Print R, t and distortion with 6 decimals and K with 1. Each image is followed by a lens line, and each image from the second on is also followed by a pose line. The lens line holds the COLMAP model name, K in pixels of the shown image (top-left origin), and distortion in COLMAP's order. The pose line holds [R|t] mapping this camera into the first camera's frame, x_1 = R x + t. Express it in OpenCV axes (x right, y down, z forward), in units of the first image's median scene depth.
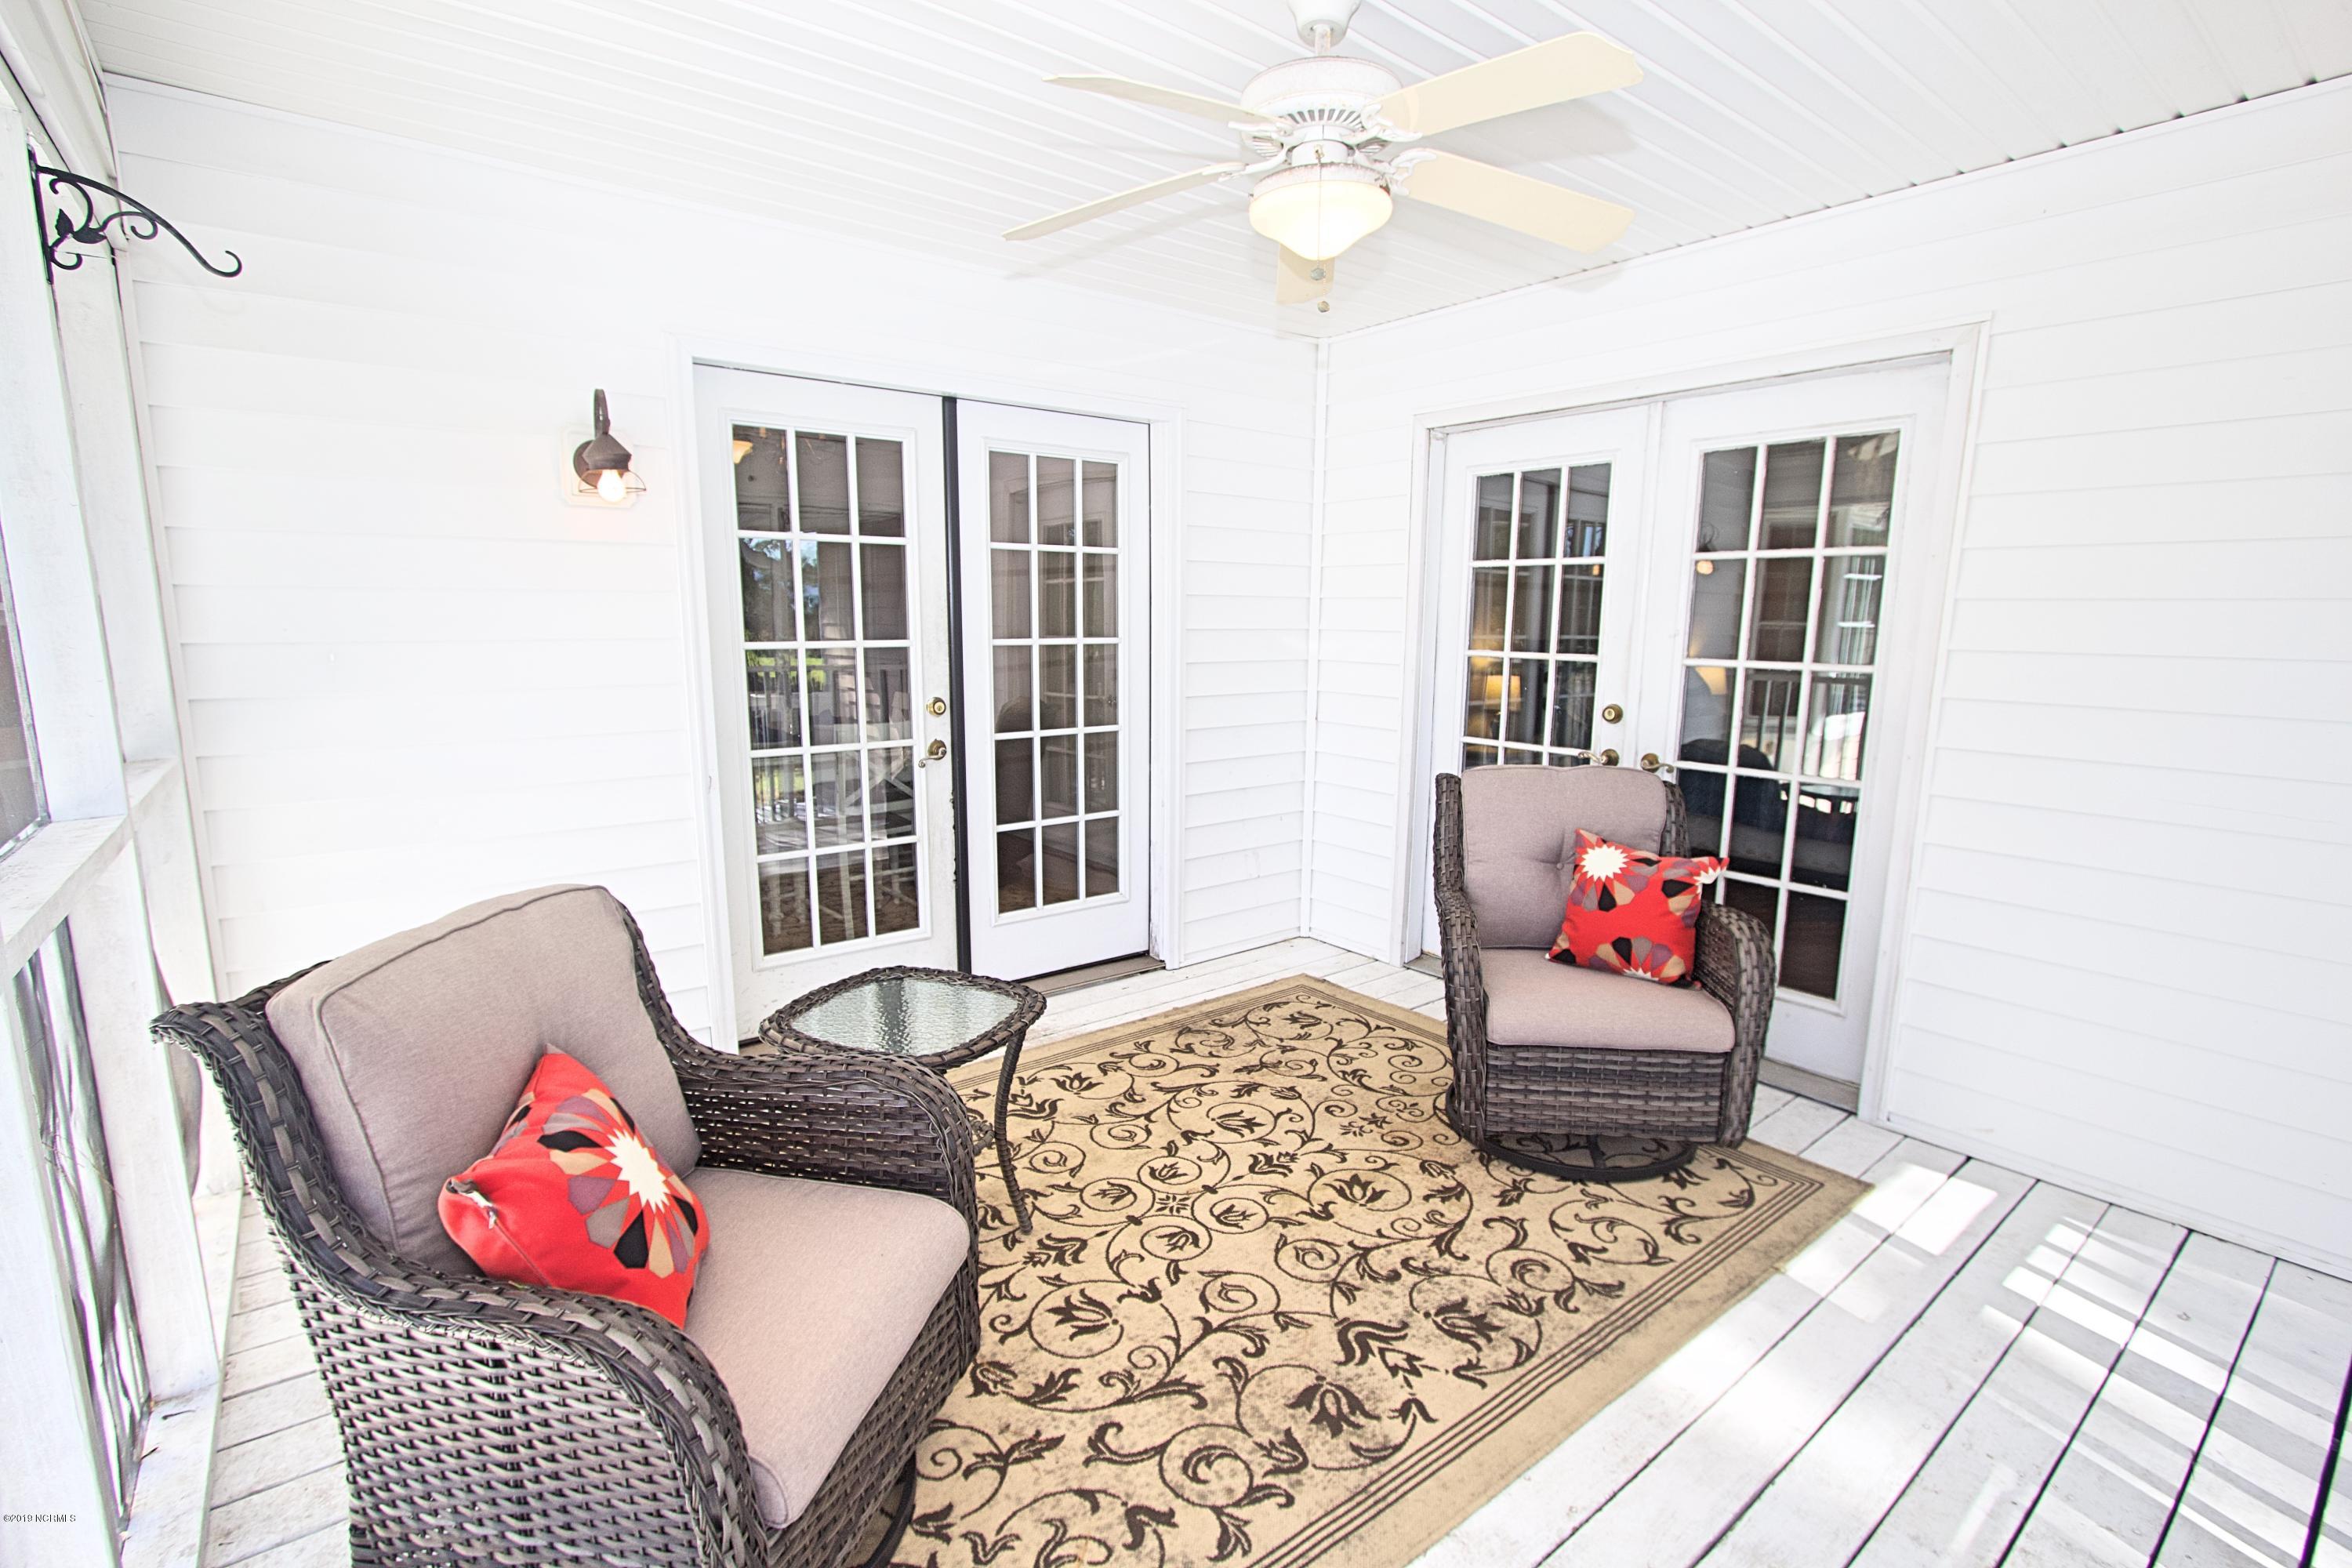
lens RADIAL K [[1076.7, 0, 1172.4], [0, 1076.7, 794.1], [0, 0, 1]] dist [-0.004292, -0.000158]
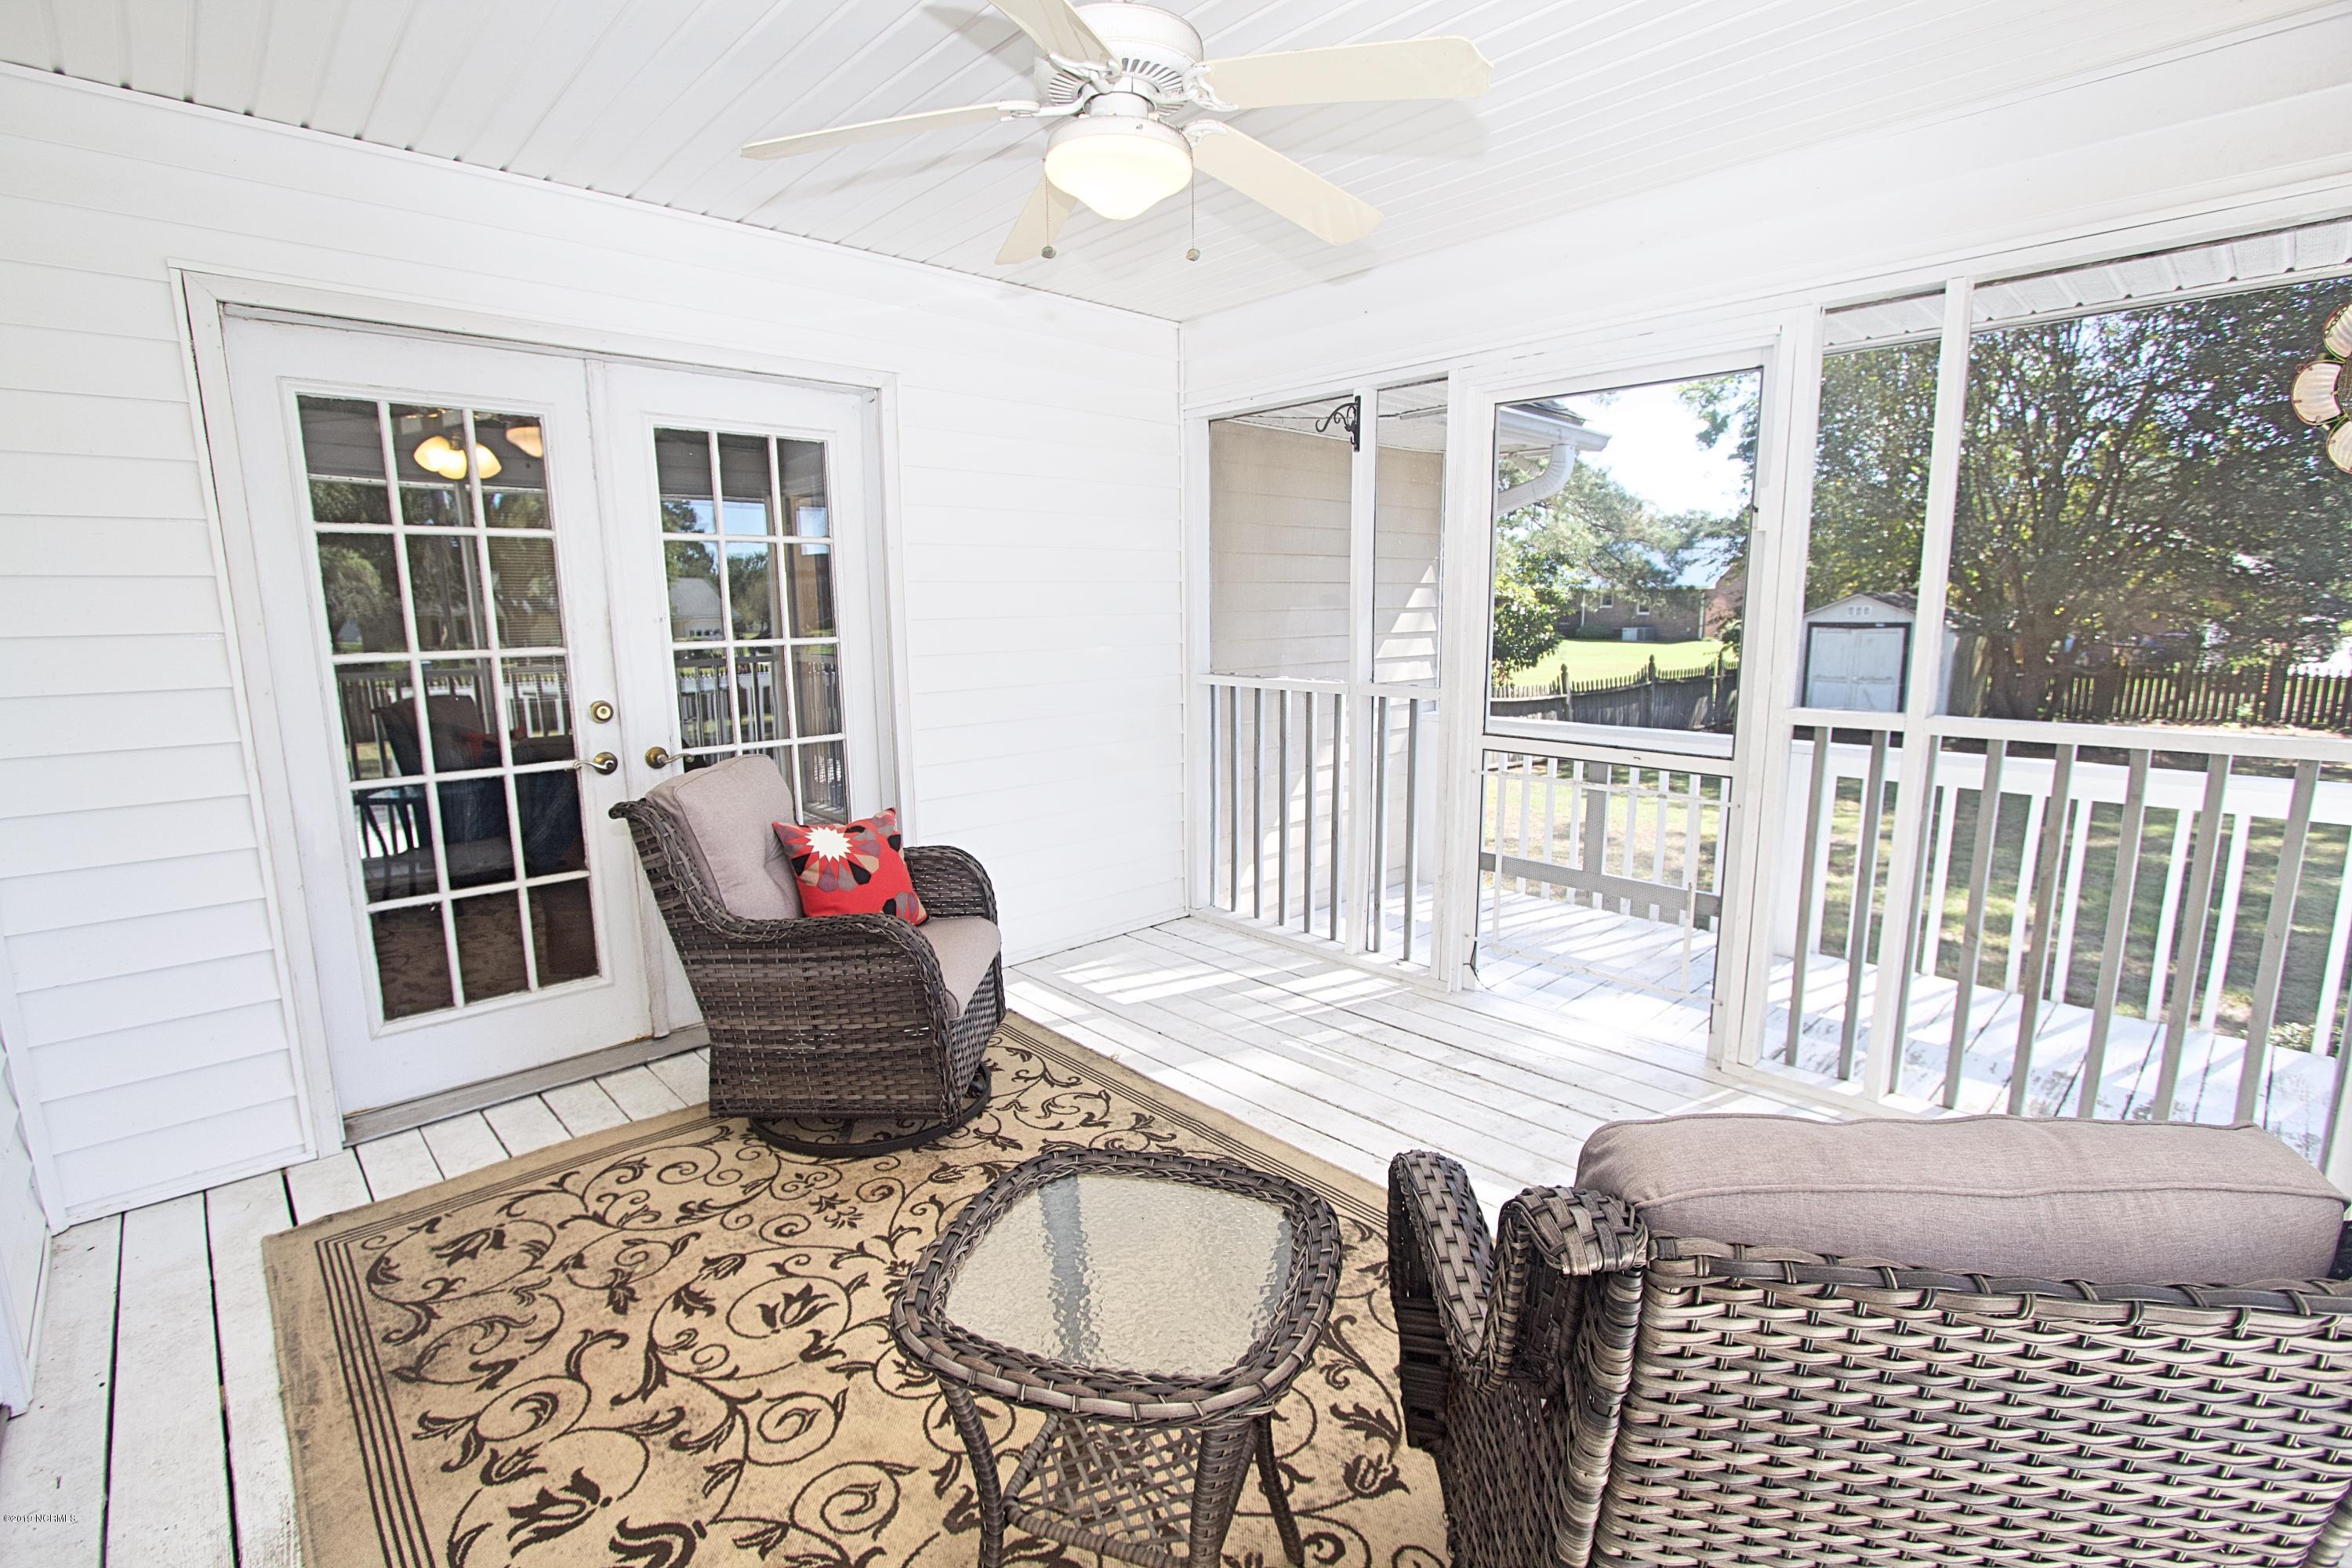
lens RADIAL K [[1076.7, 0, 1169.1], [0, 1076.7, 784.2], [0, 0, 1]] dist [-0.004292, -0.000158]
pose [[-0.073218, -0.176120, 0.981642, -0.556904], [0.174423, 0.966852, 0.186476, -0.113057], [-0.981945, 0.184874, -0.040071, 0.671051]]
